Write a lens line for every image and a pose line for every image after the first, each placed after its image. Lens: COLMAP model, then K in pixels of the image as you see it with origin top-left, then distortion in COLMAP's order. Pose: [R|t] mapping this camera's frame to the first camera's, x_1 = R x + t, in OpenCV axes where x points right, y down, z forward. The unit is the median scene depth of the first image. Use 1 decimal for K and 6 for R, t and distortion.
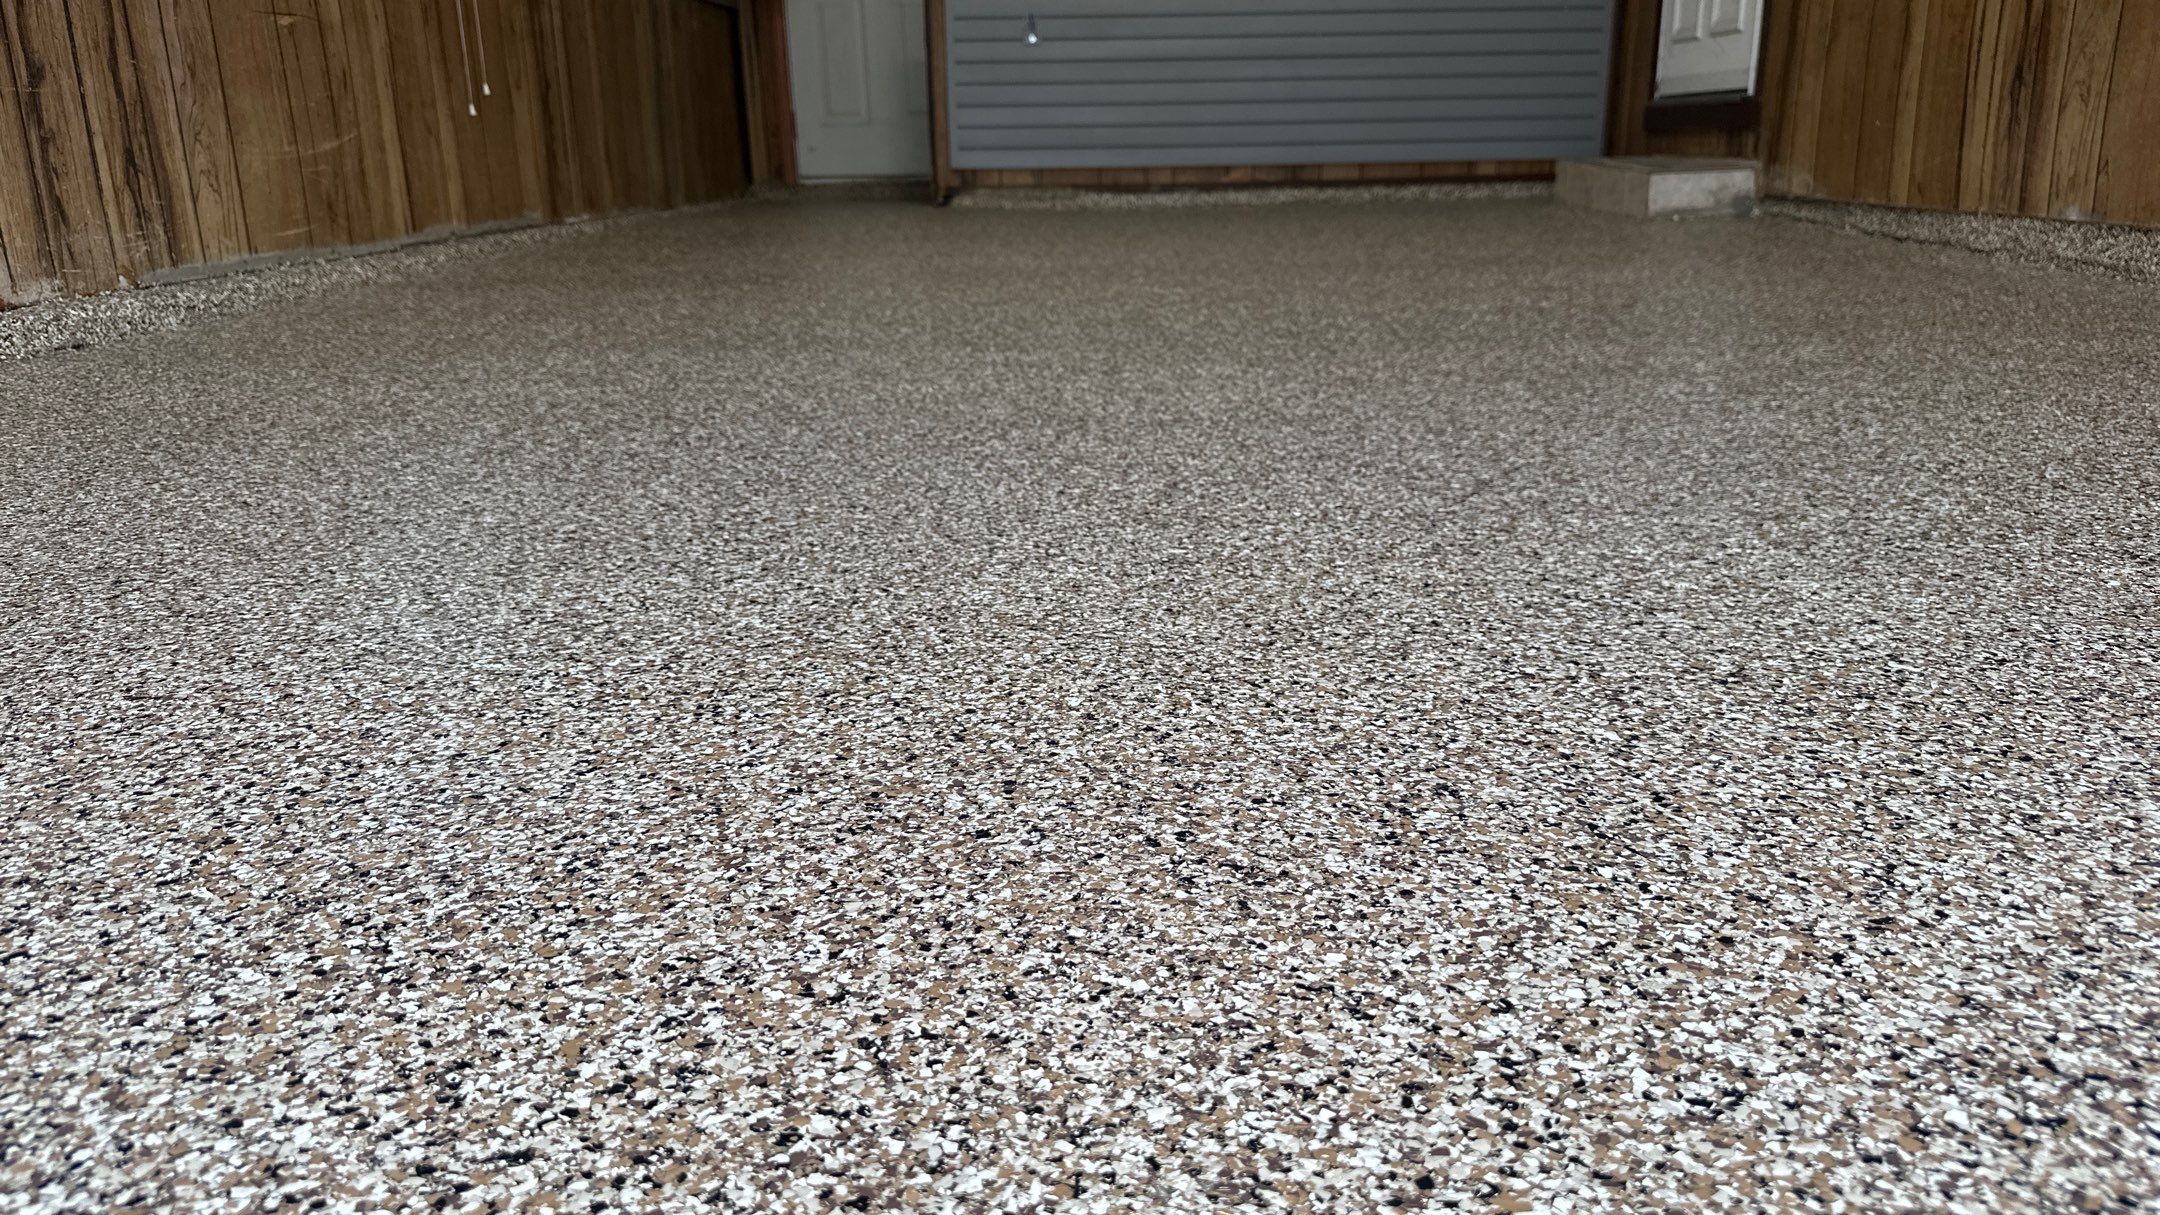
lens RADIAL K [[1542.2, 0, 1087.4], [0, 1542.2, 609.9], [0, 0, 1]] dist [0.085262, -0.117008]
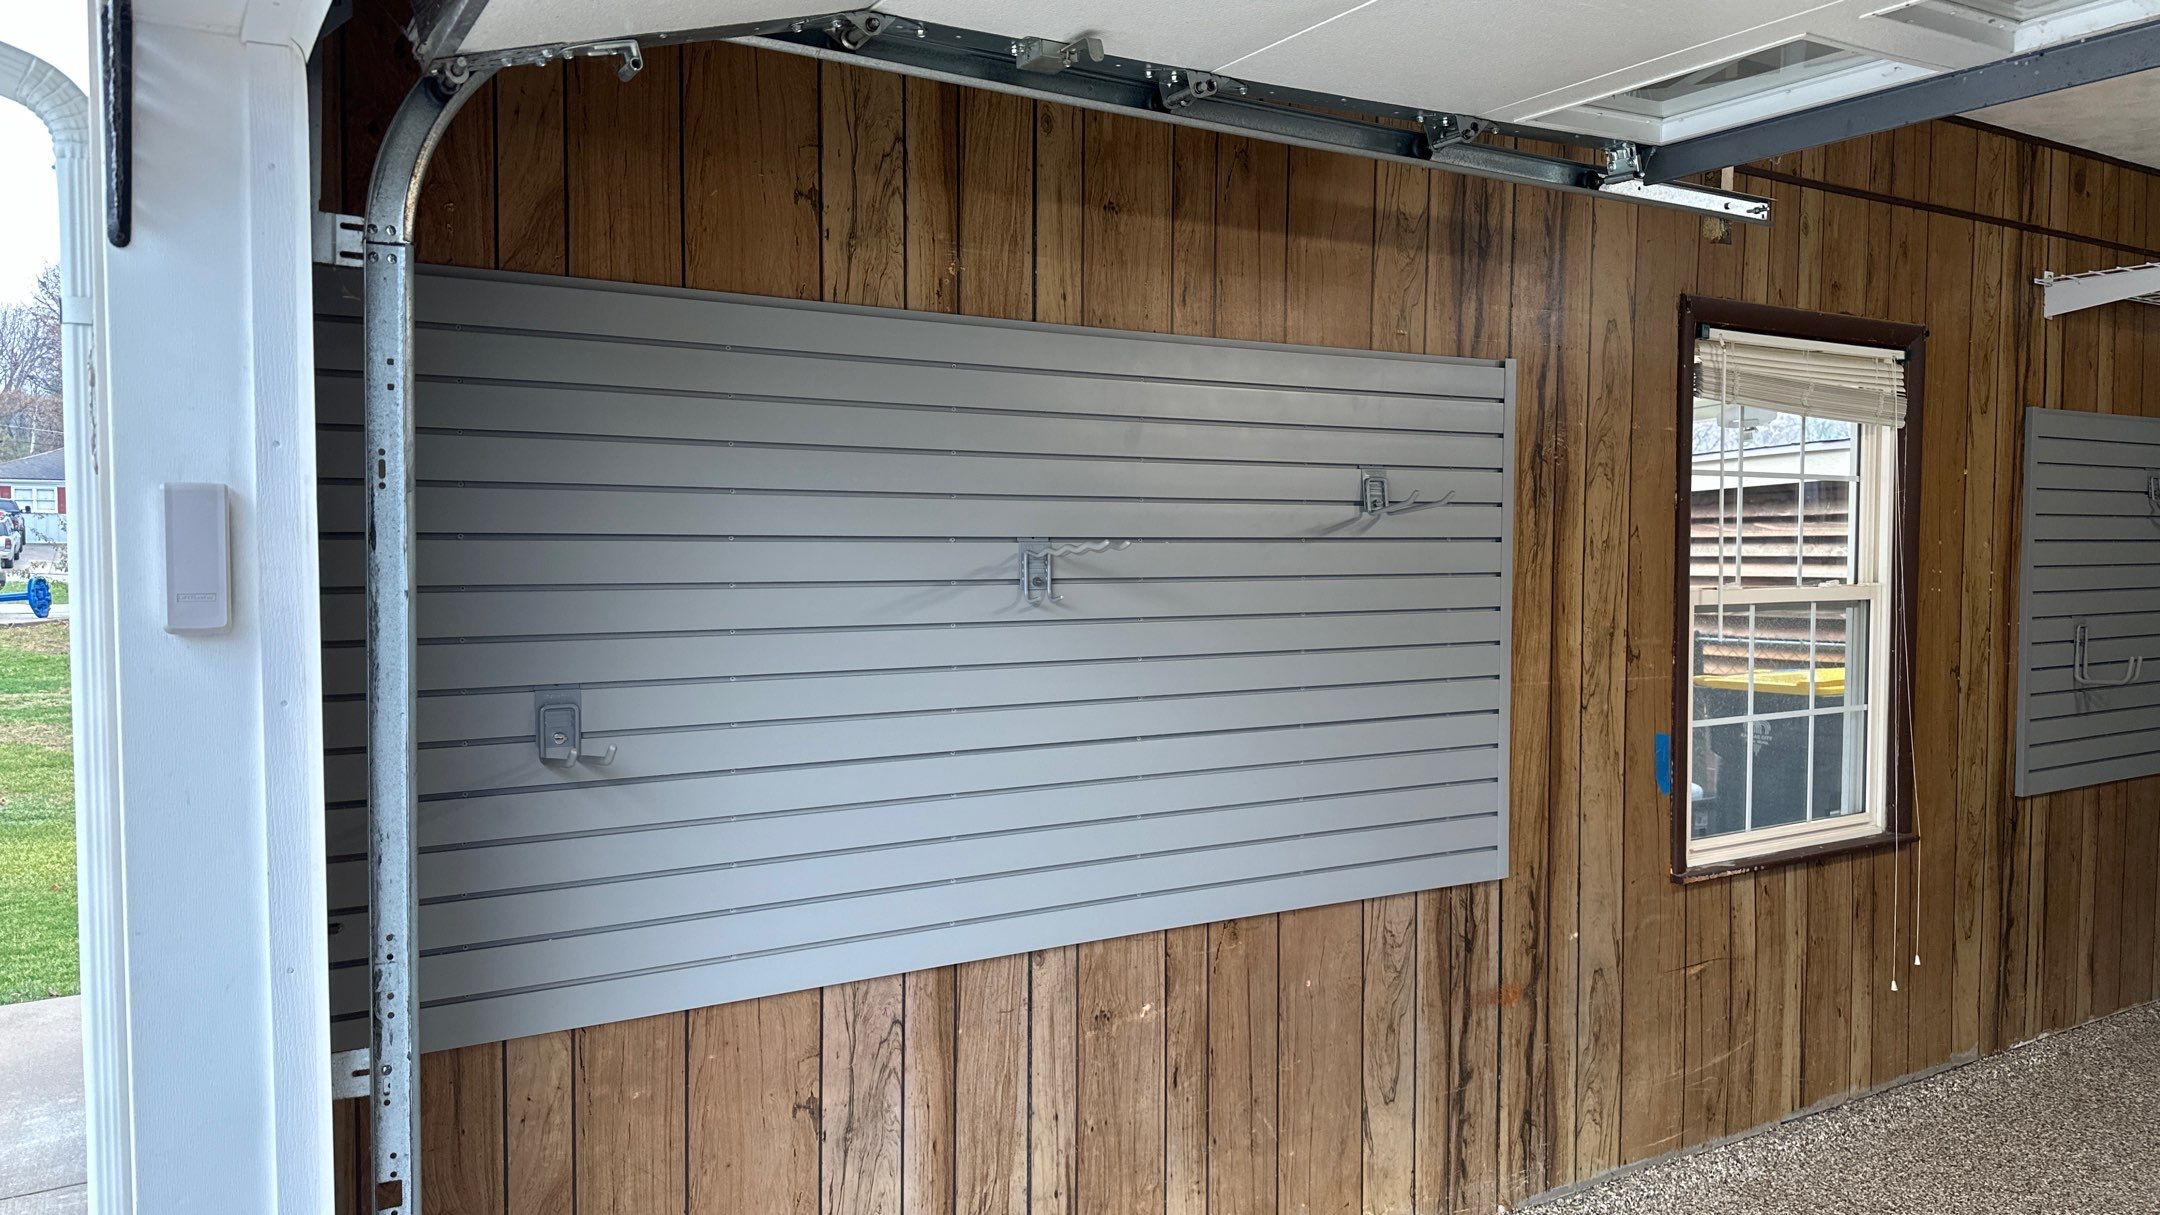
lens RADIAL K [[1542.2, 0, 1087.4], [0, 1542.2, 609.9], [0, 0, 1]] dist [0.085262, -0.117008]
pose [[0.550149, 0.056424, -0.833158, 0.218934], [-0.249547, 0.963232, -0.099548, -0.377267], [0.796908, 0.262679, 0.544002, -0.120017]]
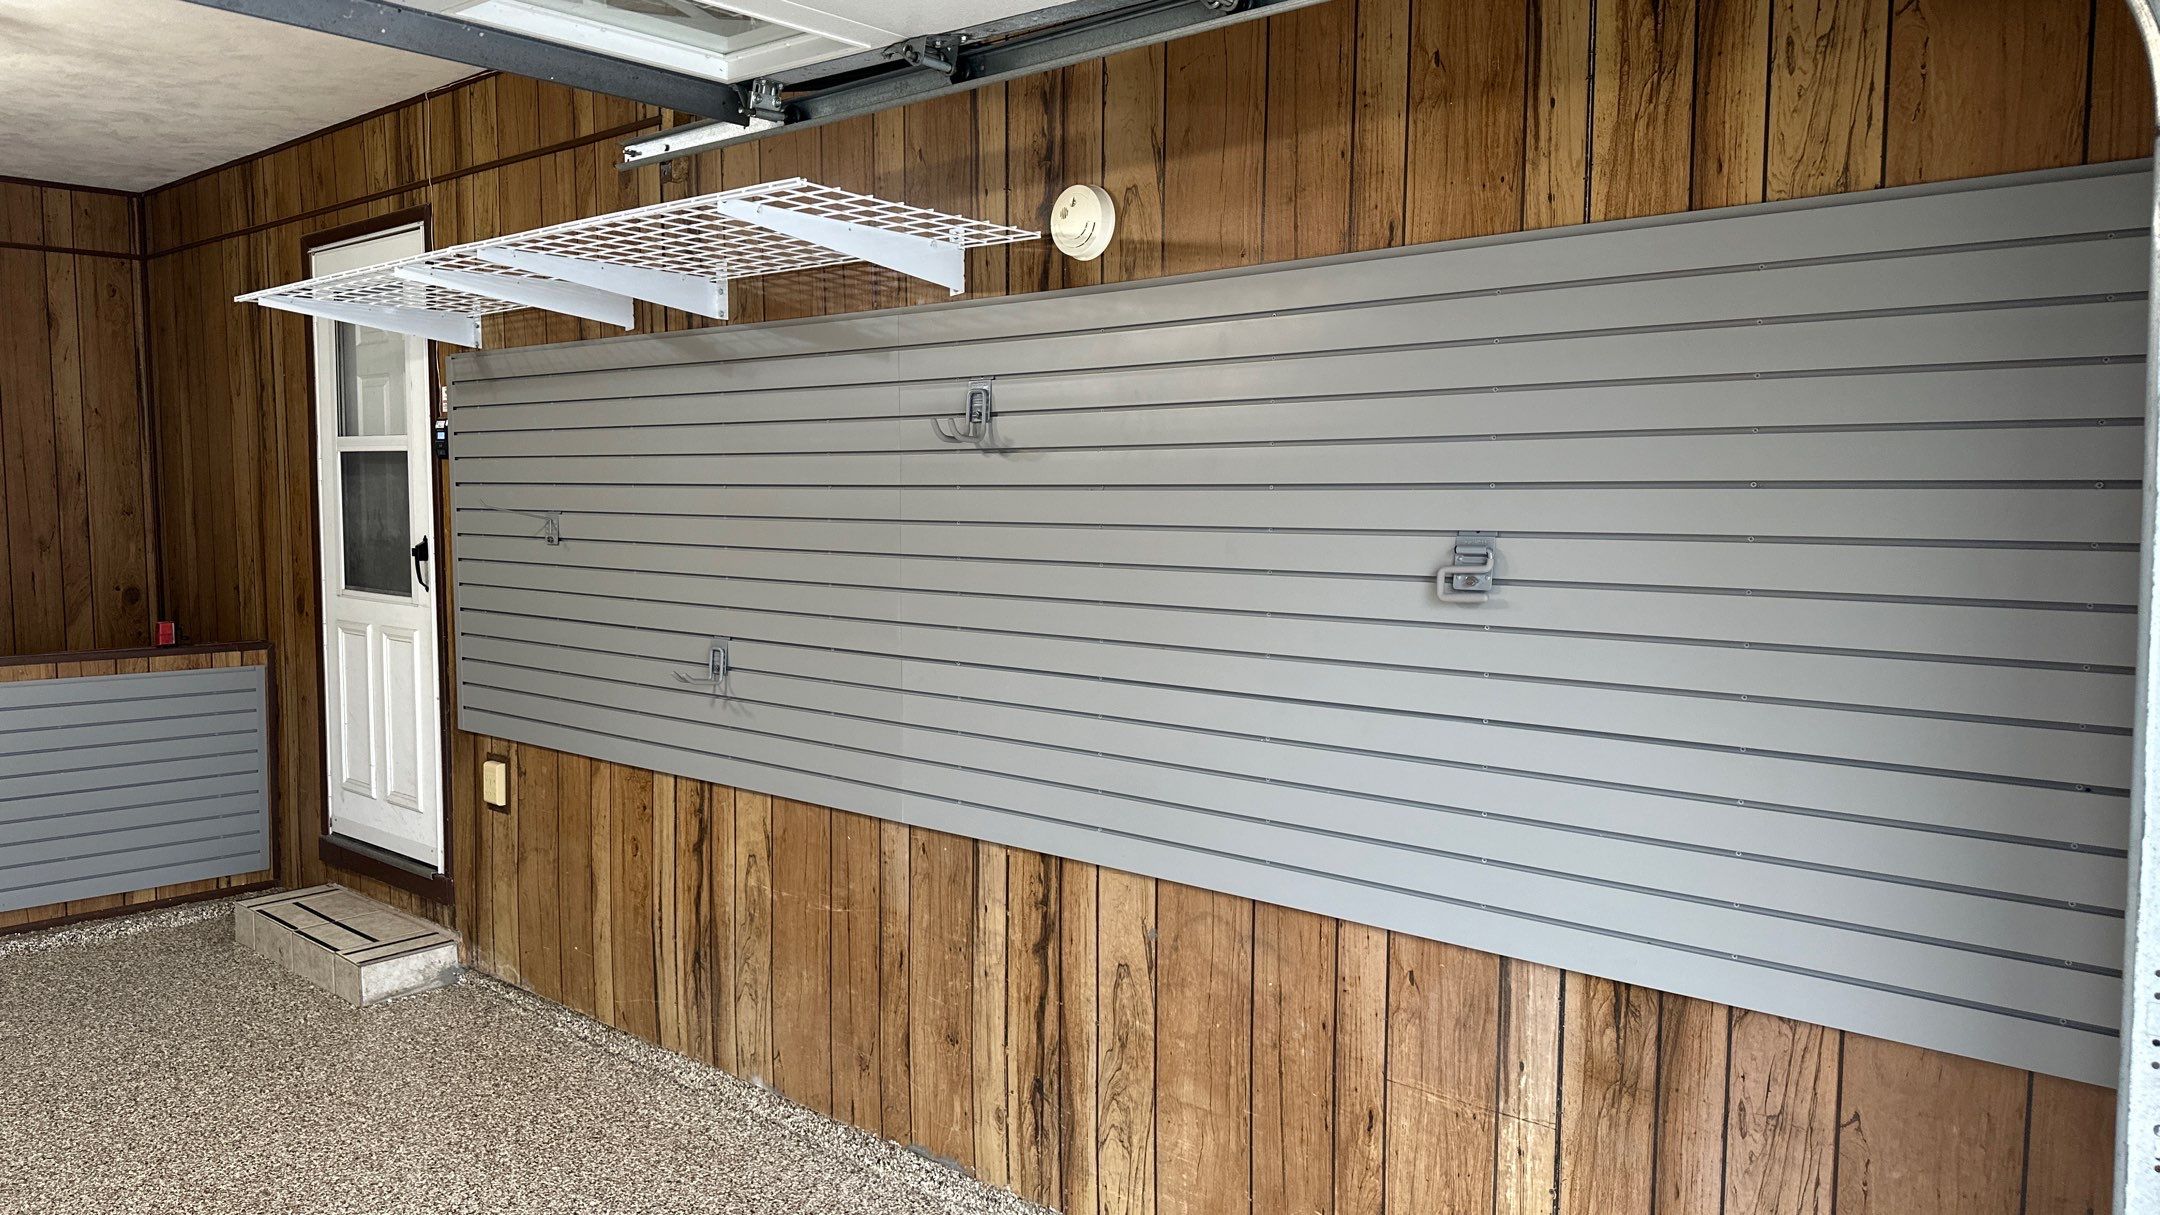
lens RADIAL K [[1542.2, 0, 1087.4], [0, 1542.2, 609.9], [0, 0, 1]] dist [0.085262, -0.117008]
pose [[0.652232, -0.036808, 0.757125, -0.139446], [0.199700, 0.971879, -0.124785, -0.378563], [-0.731241, 0.232586, 0.641241, -0.106114]]
